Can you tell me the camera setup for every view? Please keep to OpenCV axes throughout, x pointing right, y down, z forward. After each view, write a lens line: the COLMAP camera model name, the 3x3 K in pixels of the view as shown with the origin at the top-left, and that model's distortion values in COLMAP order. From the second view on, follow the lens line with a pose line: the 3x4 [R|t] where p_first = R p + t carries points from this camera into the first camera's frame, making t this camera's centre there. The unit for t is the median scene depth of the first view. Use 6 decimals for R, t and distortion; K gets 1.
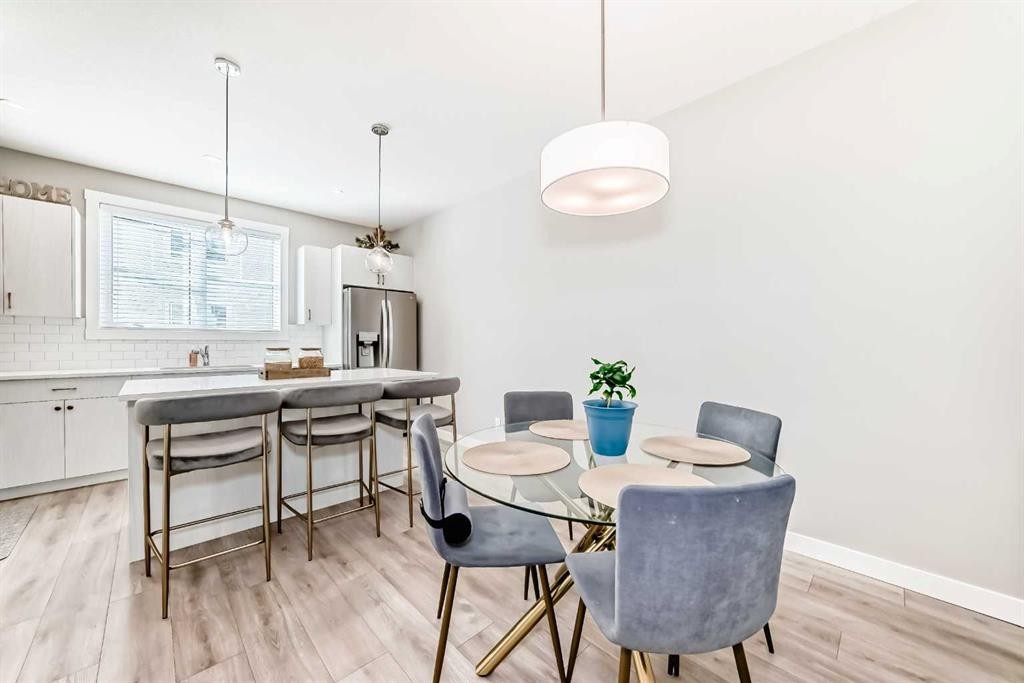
lens RADIAL K [[373.1, 0, 508.9], [0, 373.1, 343.6], [0, 0, 1]] dist [-0.005691, 0.003446]
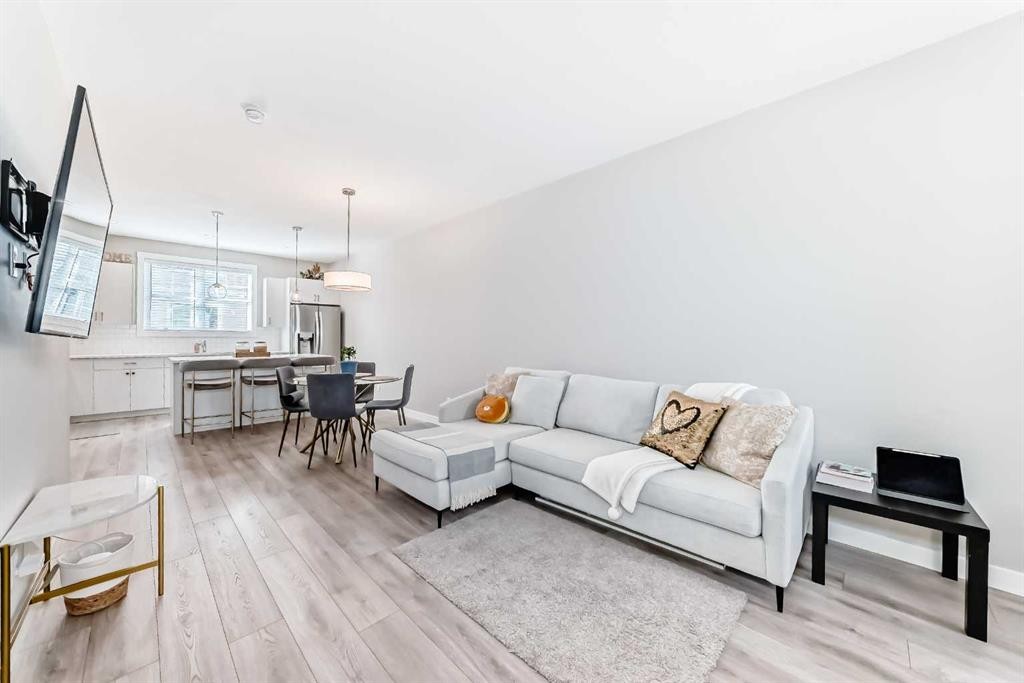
lens RADIAL K [[373.1, 0, 506.5], [0, 373.1, 334.8], [0, 0, 1]] dist [-0.005691, 0.003446]
pose [[0.999936, 0.004018, 0.010554, 0.675562], [-0.003964, 0.999979, -0.005166, -0.019866], [-0.010575, 0.005124, 0.999931, -0.883986]]
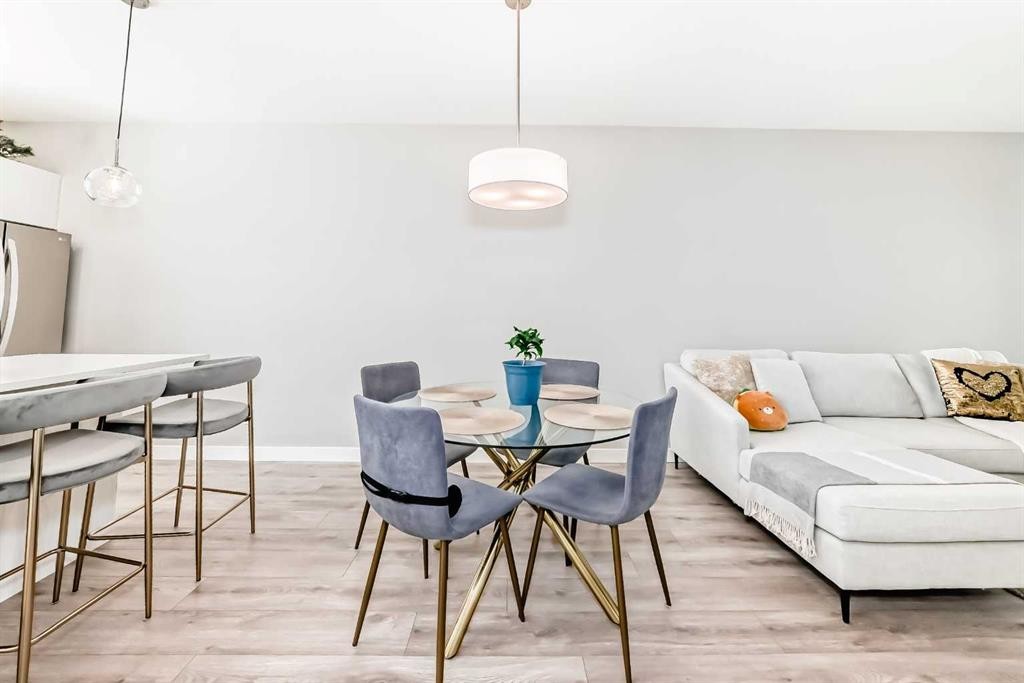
lens RADIAL K [[373.1, 0, 497.8], [0, 373.1, 310.4], [0, 0, 1]] dist [-0.005691, 0.003446]
pose [[0.708443, 0.022431, 0.705411, -0.371086], [-0.002961, 0.999580, -0.028811, 0.014234], [-0.705762, 0.018322, 0.708213, 0.121711]]
